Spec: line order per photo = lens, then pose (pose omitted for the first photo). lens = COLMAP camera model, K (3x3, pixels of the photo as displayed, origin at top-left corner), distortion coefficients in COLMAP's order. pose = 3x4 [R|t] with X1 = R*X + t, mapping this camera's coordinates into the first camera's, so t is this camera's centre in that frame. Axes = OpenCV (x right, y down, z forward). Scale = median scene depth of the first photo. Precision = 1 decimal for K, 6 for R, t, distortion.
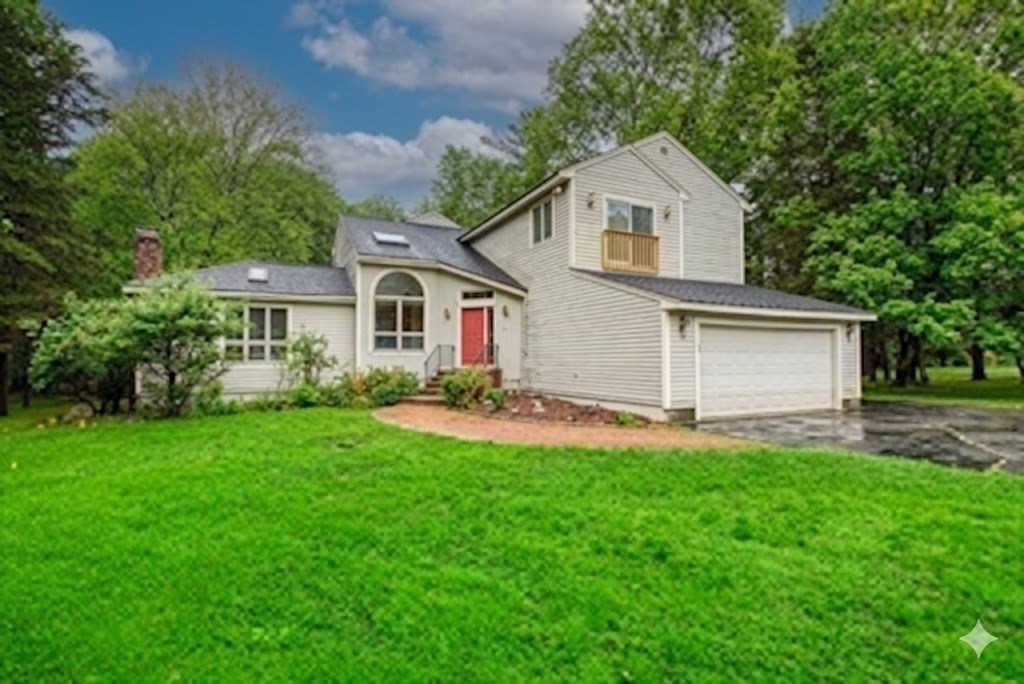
lens RADIAL K [[499.6, 0, 510.2], [0, 499.6, 350.4], [0, 0, 1]] dist [-0.017052, 0.000364]
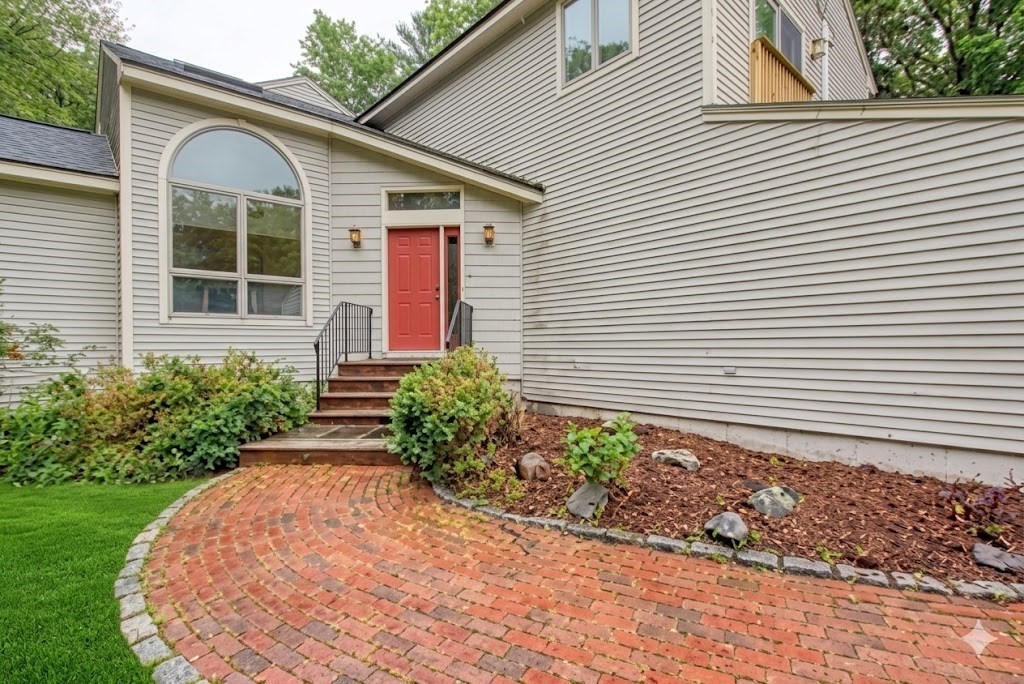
lens RADIAL K [[499.6, 0, 509.2], [0, 499.6, 344.8], [0, 0, 1]] dist [-0.017052, 0.000364]
pose [[0.961526, -0.003899, 0.274687, -0.125669], [-0.003079, 0.999683, 0.024970, 0.014501], [-0.274697, -0.024855, 0.961210, 0.557135]]
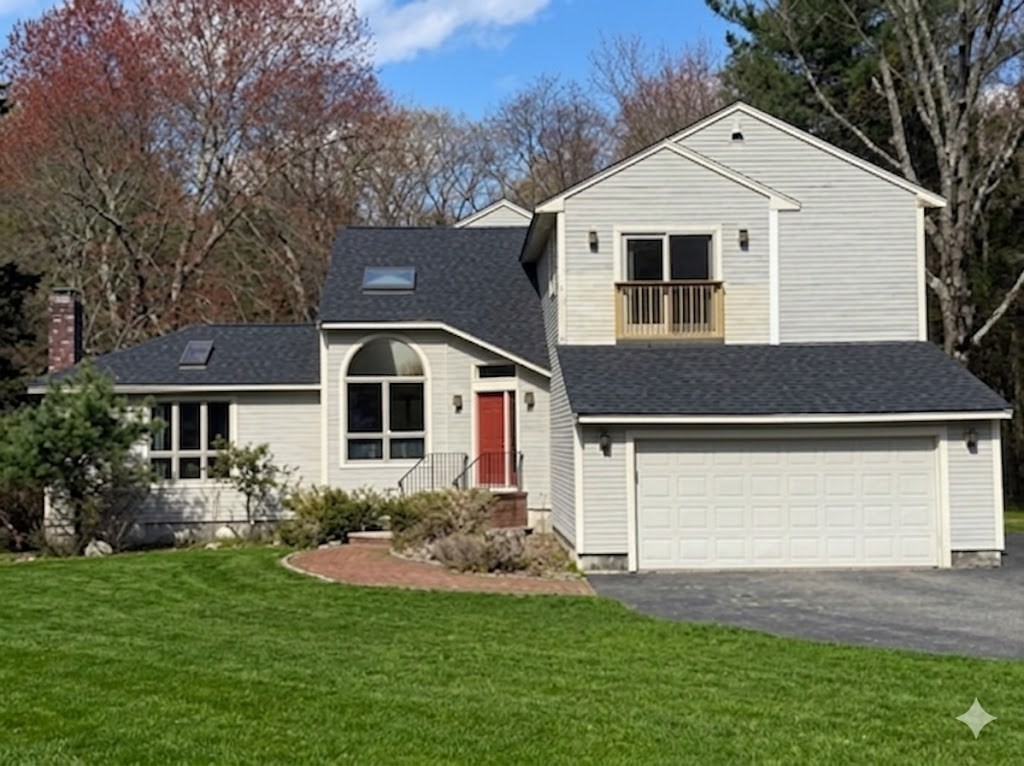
lens RADIAL K [[1484.1, 0, 509.7], [0, 1484.1, 383.1], [0, 0, 1]] dist [0.044301, 0.000000]
pose [[0.917777, -0.022475, -0.396460, 0.725328], [0.019169, 0.999741, -0.012300, -0.077845], [0.396634, 0.003689, 0.917969, -0.735023]]
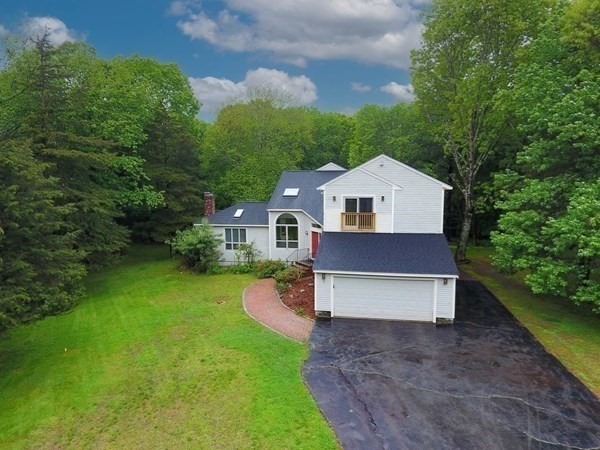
lens RADIAL K [[368.6, 0, 302.2], [0, 368.6, 218.8], [0, 0, 1]] dist [-0.003211, 0.001904]
pose [[0.810701, 0.064702, -0.581875, 0.836002], [0.017933, 0.990664, 0.135142, -0.375022], [0.585186, -0.119994, 0.801972, -0.291872]]
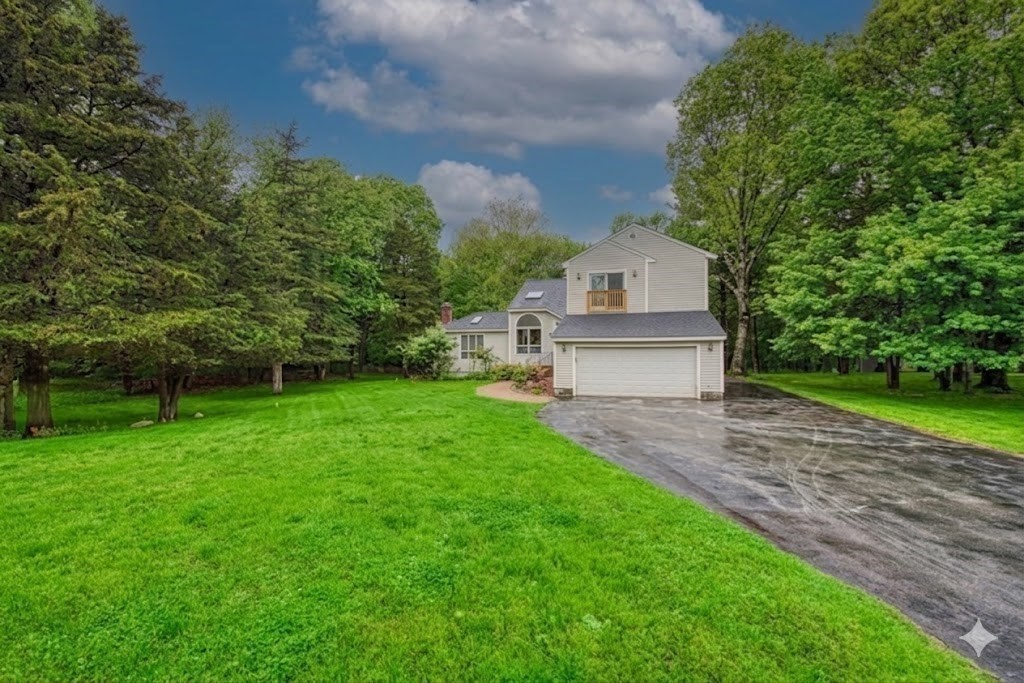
lens RADIAL K [[409.3, 0, 512.1], [0, 409.3, 345.8], [0, 0, 1]] dist [-0.011952, -0.001390]
pose [[0.740473, -0.003261, -0.672078, 0.871380], [0.015494, 0.999805, 0.012220, -0.056409], [0.671907, -0.019462, 0.740379, -0.264034]]
